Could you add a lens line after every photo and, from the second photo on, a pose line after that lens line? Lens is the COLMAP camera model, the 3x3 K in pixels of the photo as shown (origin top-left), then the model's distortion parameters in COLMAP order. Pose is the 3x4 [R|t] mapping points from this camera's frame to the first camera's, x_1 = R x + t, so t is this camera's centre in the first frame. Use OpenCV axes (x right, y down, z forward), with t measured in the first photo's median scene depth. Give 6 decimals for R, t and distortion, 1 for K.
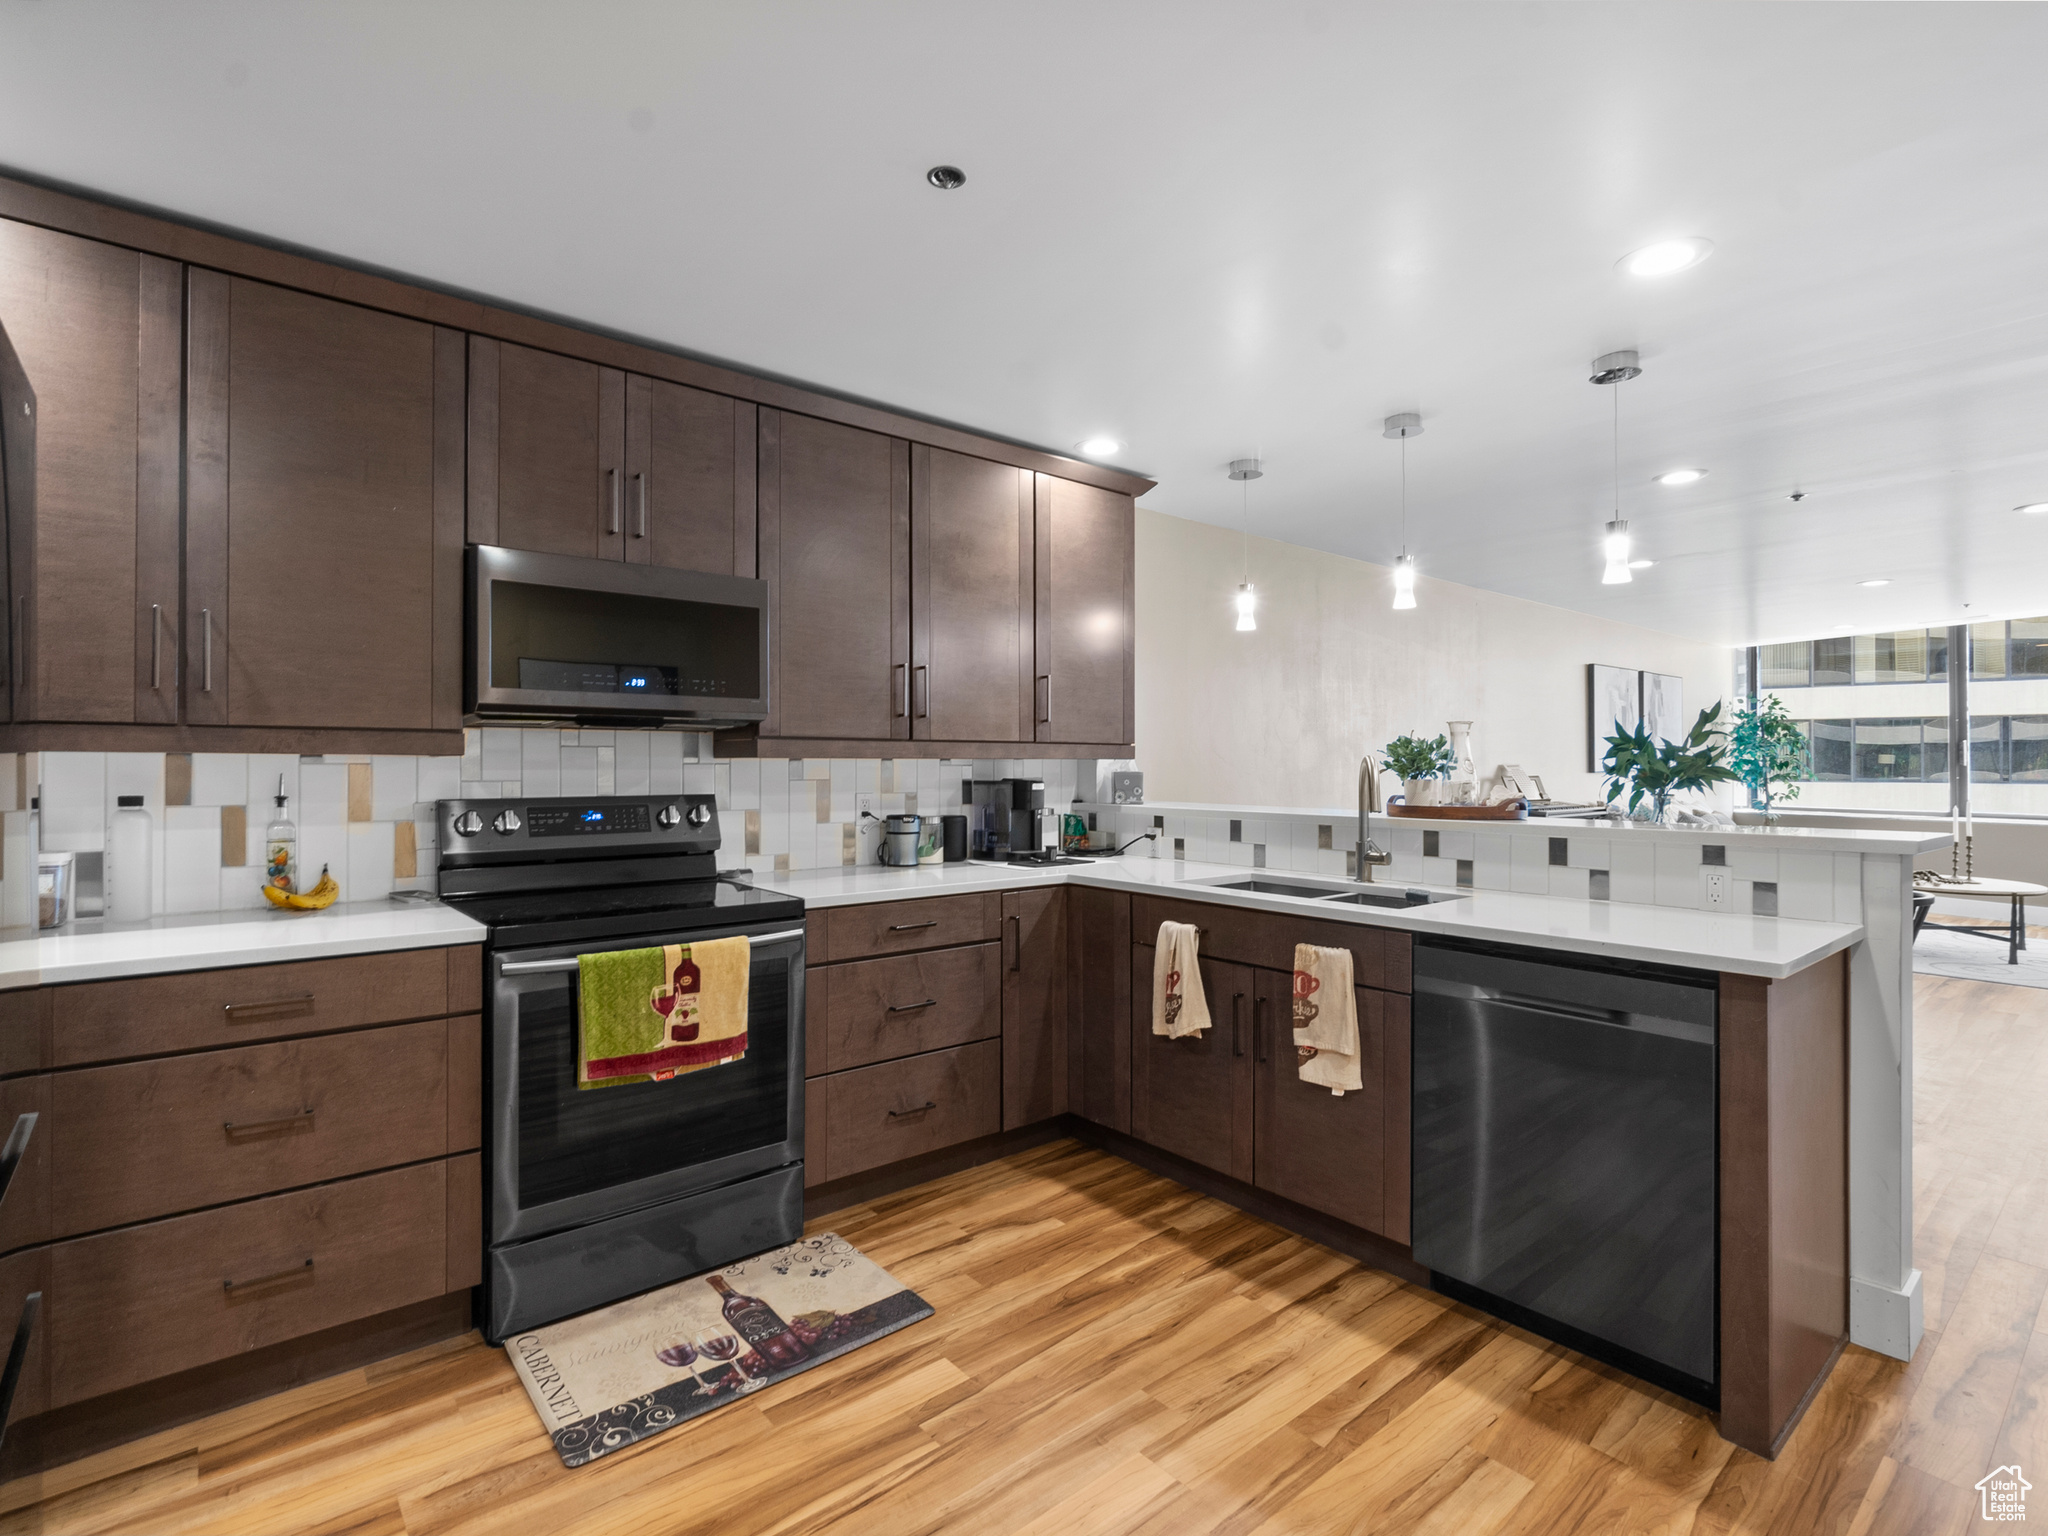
lens RADIAL K [[985.0, 0, 1024.0], [0, 985.0, 768.0], [0, 0, 1]] dist [-0.002781, -0.000096]
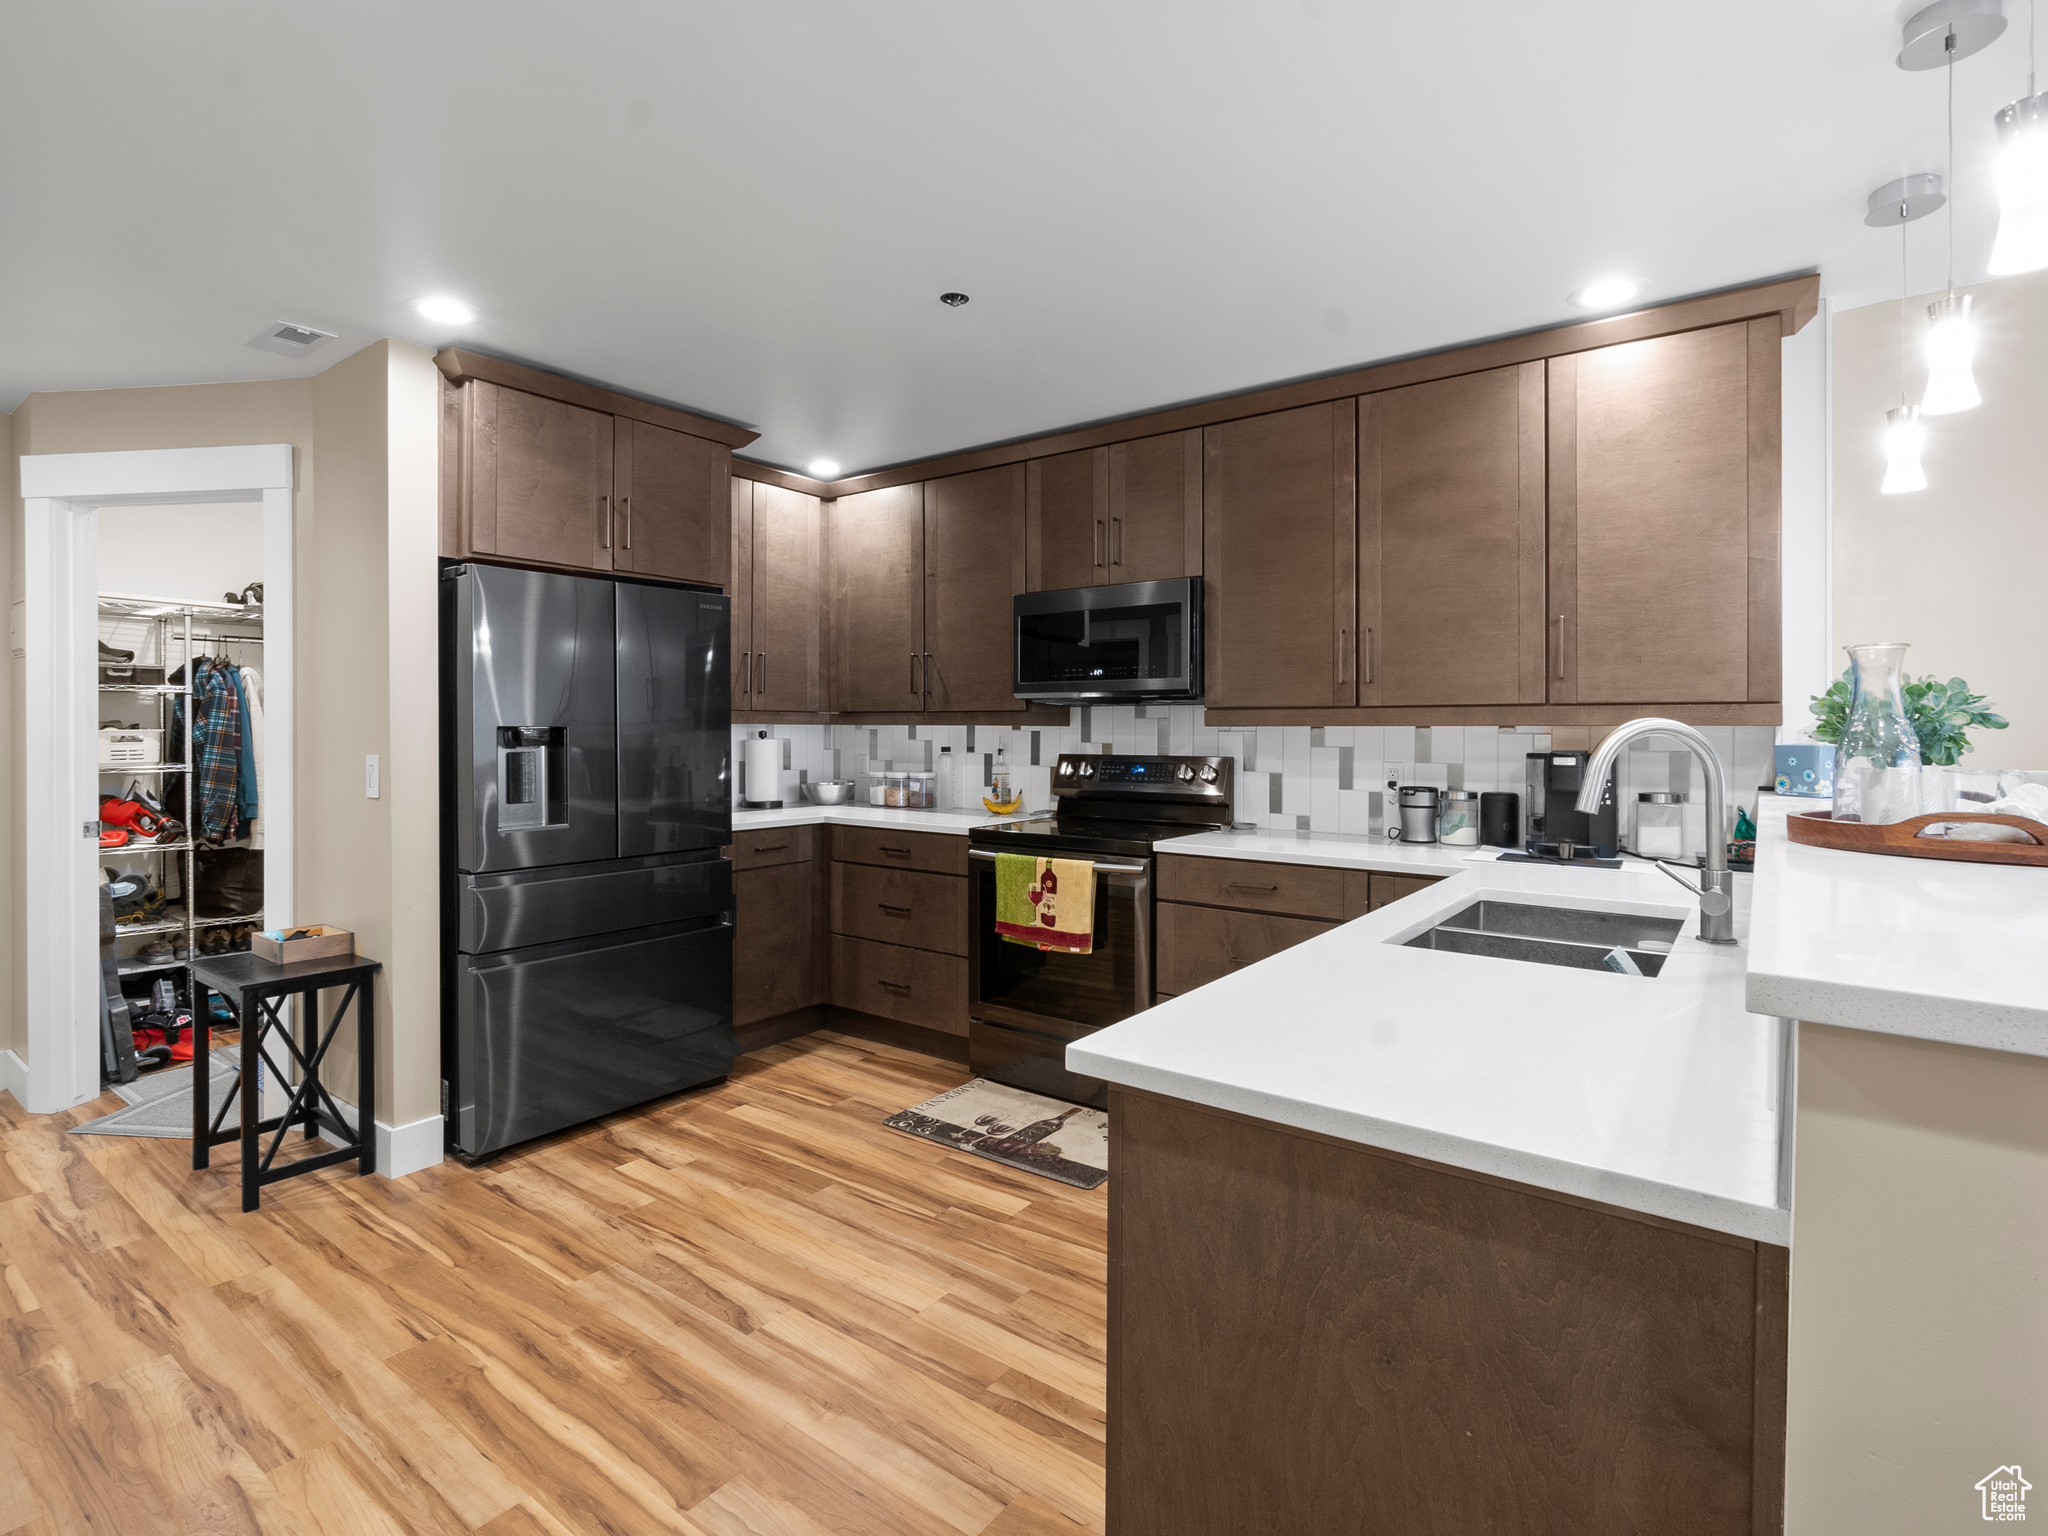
lens RADIAL K [[1013.4, 0, 1027.8], [0, 1013.4, 741.9], [0, 0, 1]] dist [-0.000863, -0.001676]
pose [[0.240133, 0.010793, -0.970680, 0.989759], [-0.006319, 0.999934, 0.009555, -0.001859], [0.970719, 0.003839, 0.240185, 0.576769]]
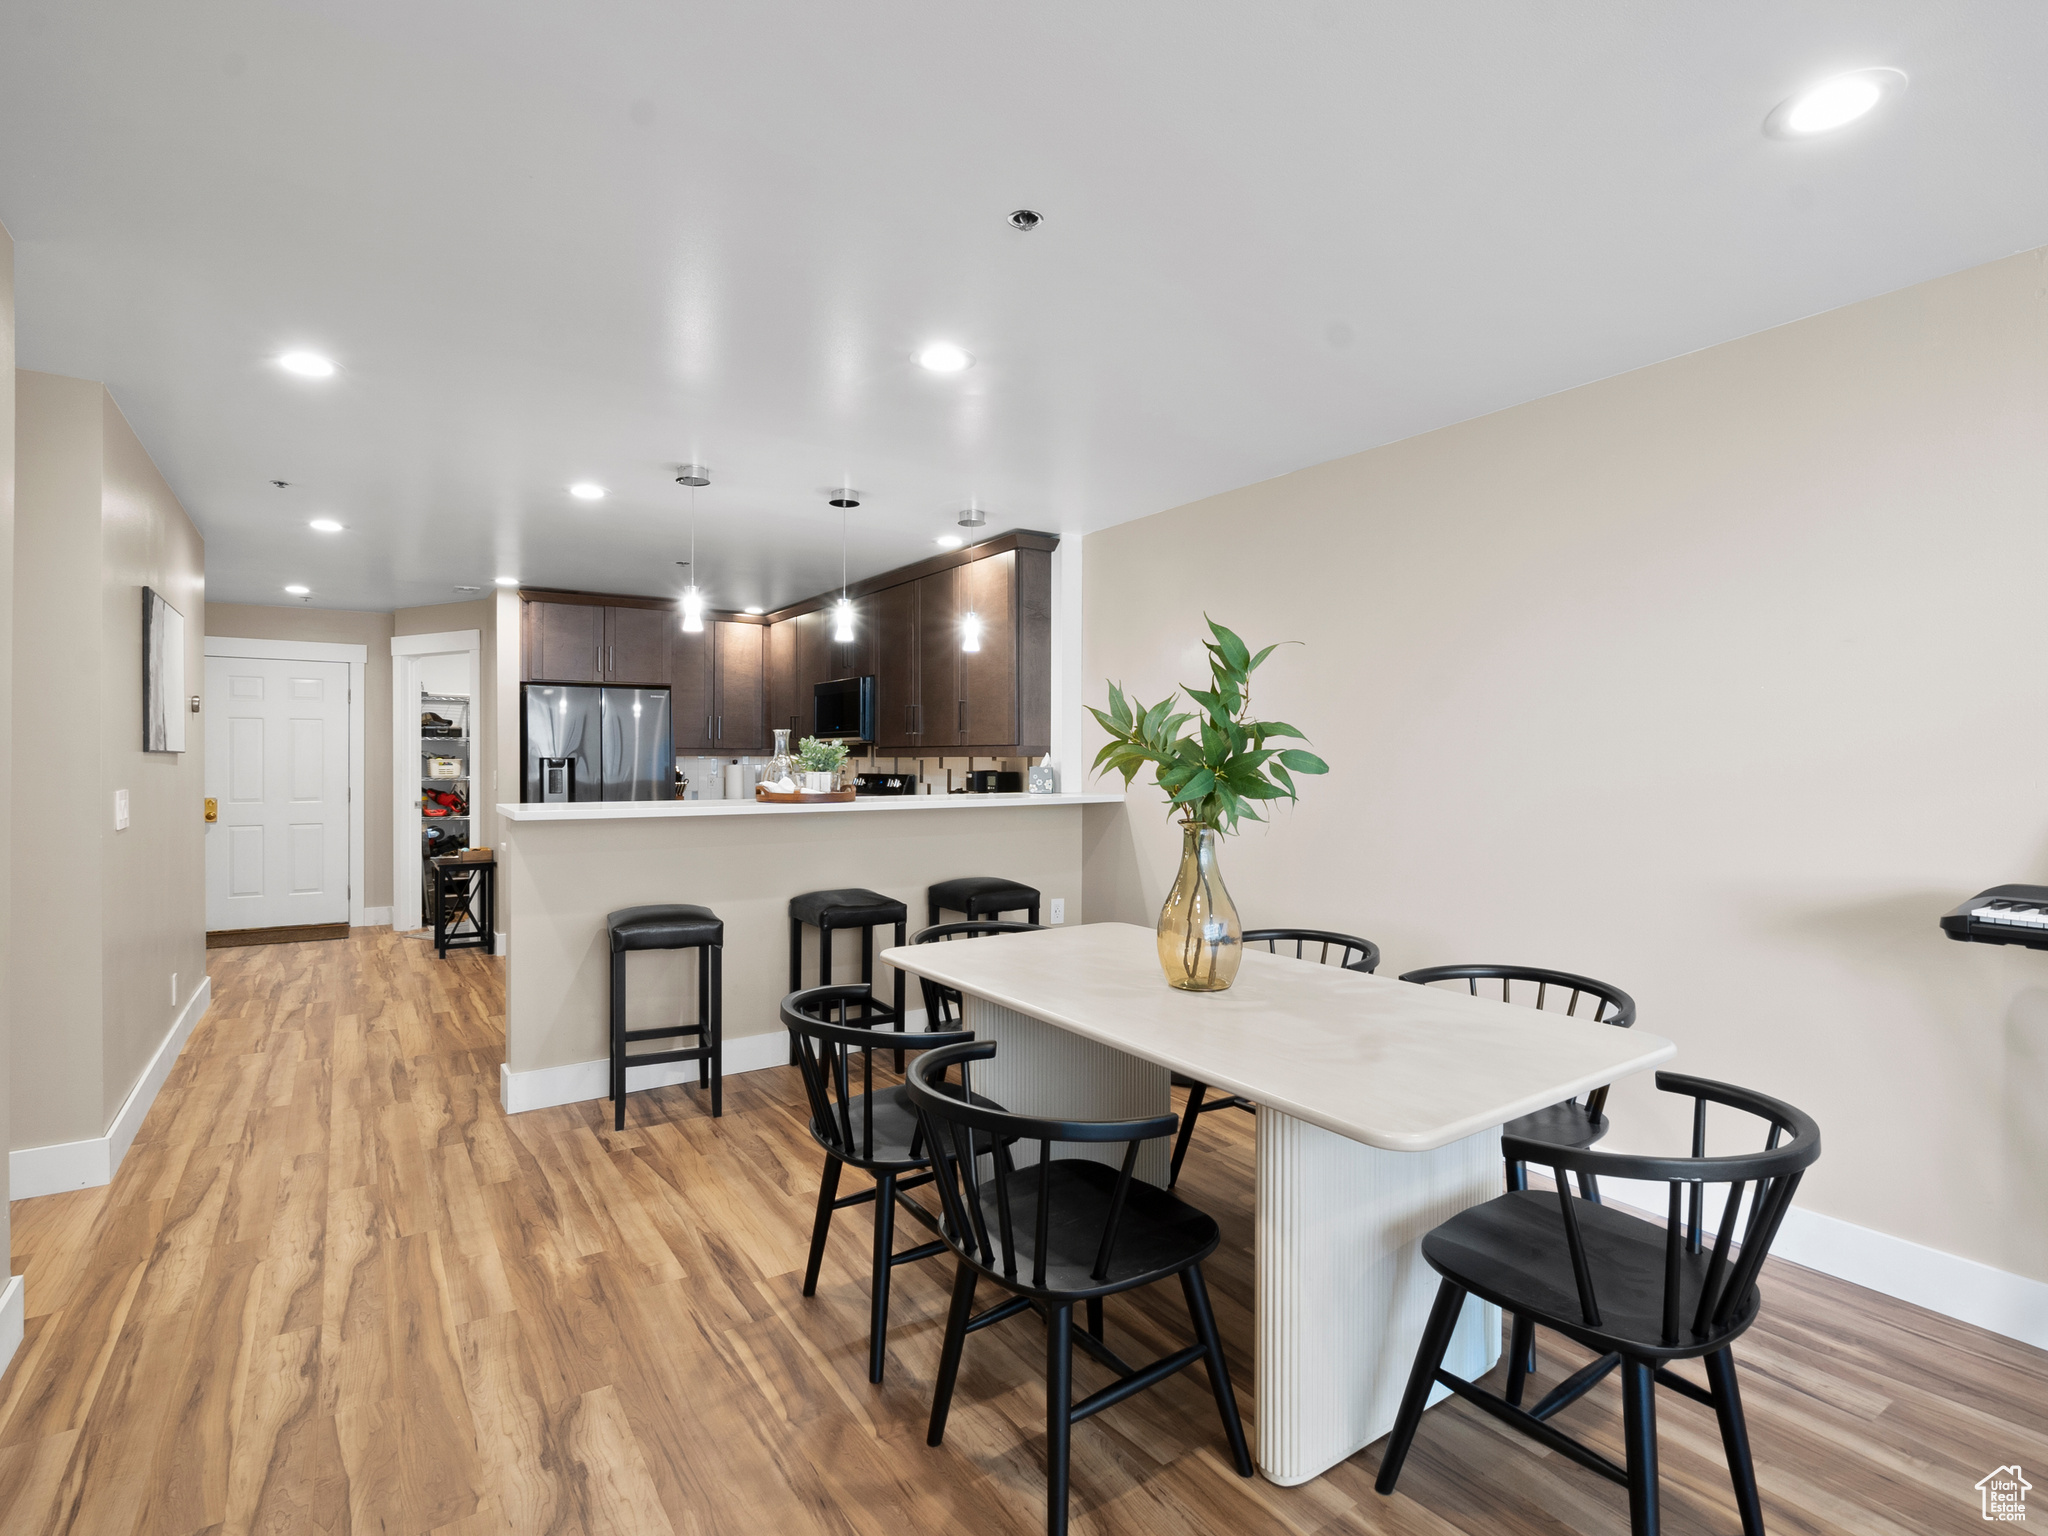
lens RADIAL K [[1017.6, 0, 1024.0], [0, 1017.6, 768.0], [0, 0, 1]] dist [-0.009436, -0.000215]
pose [[-0.092404, 0.005618, -0.995706, 2.201982], [-0.007040, 0.999955, 0.006296, -0.002411], [0.995697, 0.007591, -0.092360, 1.761267]]
